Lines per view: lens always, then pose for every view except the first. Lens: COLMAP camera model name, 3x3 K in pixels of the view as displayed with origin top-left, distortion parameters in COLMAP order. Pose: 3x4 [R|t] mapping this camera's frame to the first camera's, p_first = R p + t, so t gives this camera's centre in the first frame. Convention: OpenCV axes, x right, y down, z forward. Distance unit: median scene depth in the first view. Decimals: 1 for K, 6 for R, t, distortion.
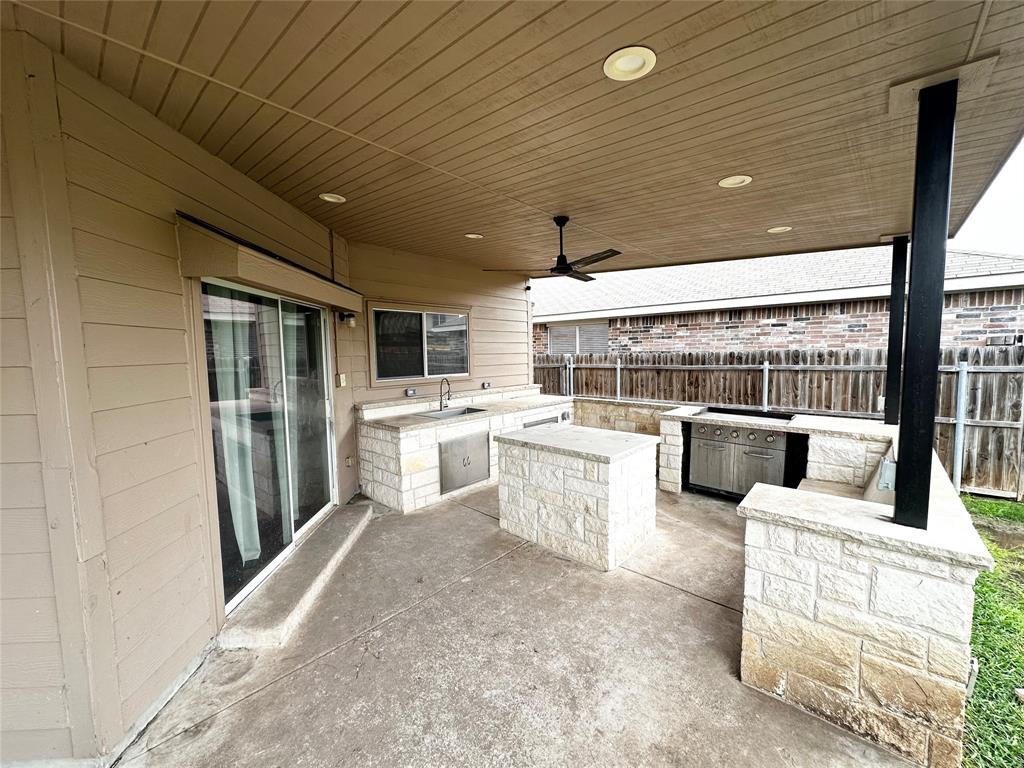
lens RADIAL K [[416.7, 0, 512.0], [0, 416.7, 384.0], [0, 0, 1]] dist [0.000510, -0.000049]
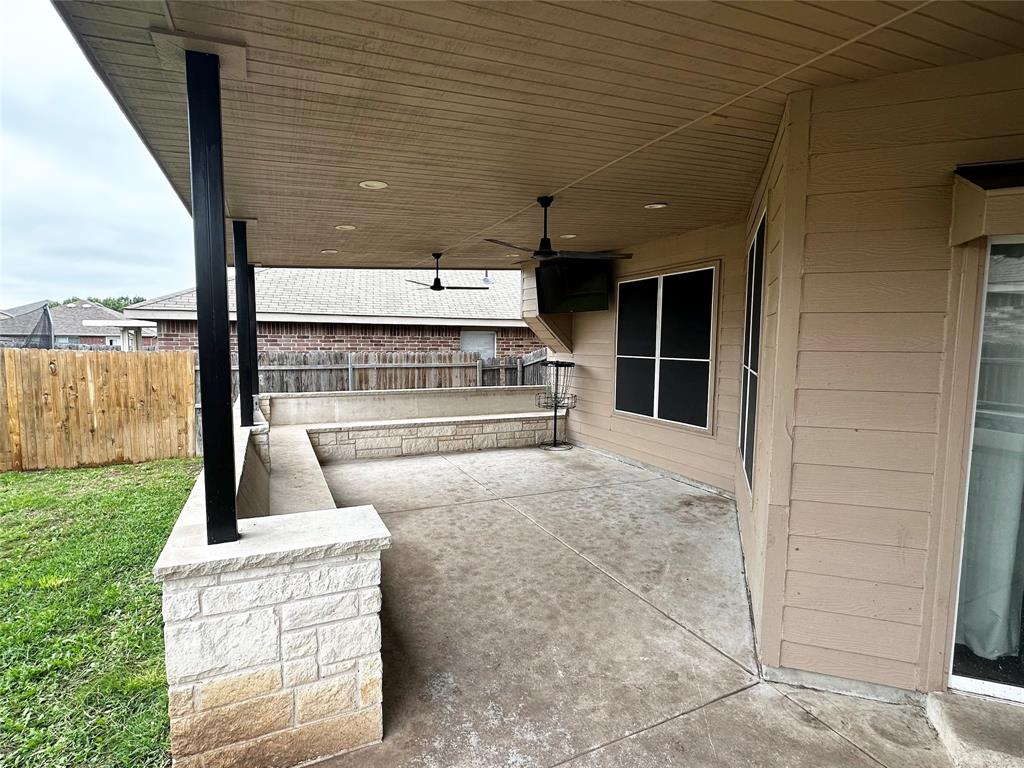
lens RADIAL K [[542.6, 0, 512.0], [0, 542.6, 384.0], [0, 0, 1]] dist [-0.000910, -0.000623]
pose [[-0.420983, 0.081494, -0.903400, 0.243458], [-0.078137, 0.988996, 0.125627, -0.025164], [0.903697, 0.123476, -0.409982, 0.298953]]
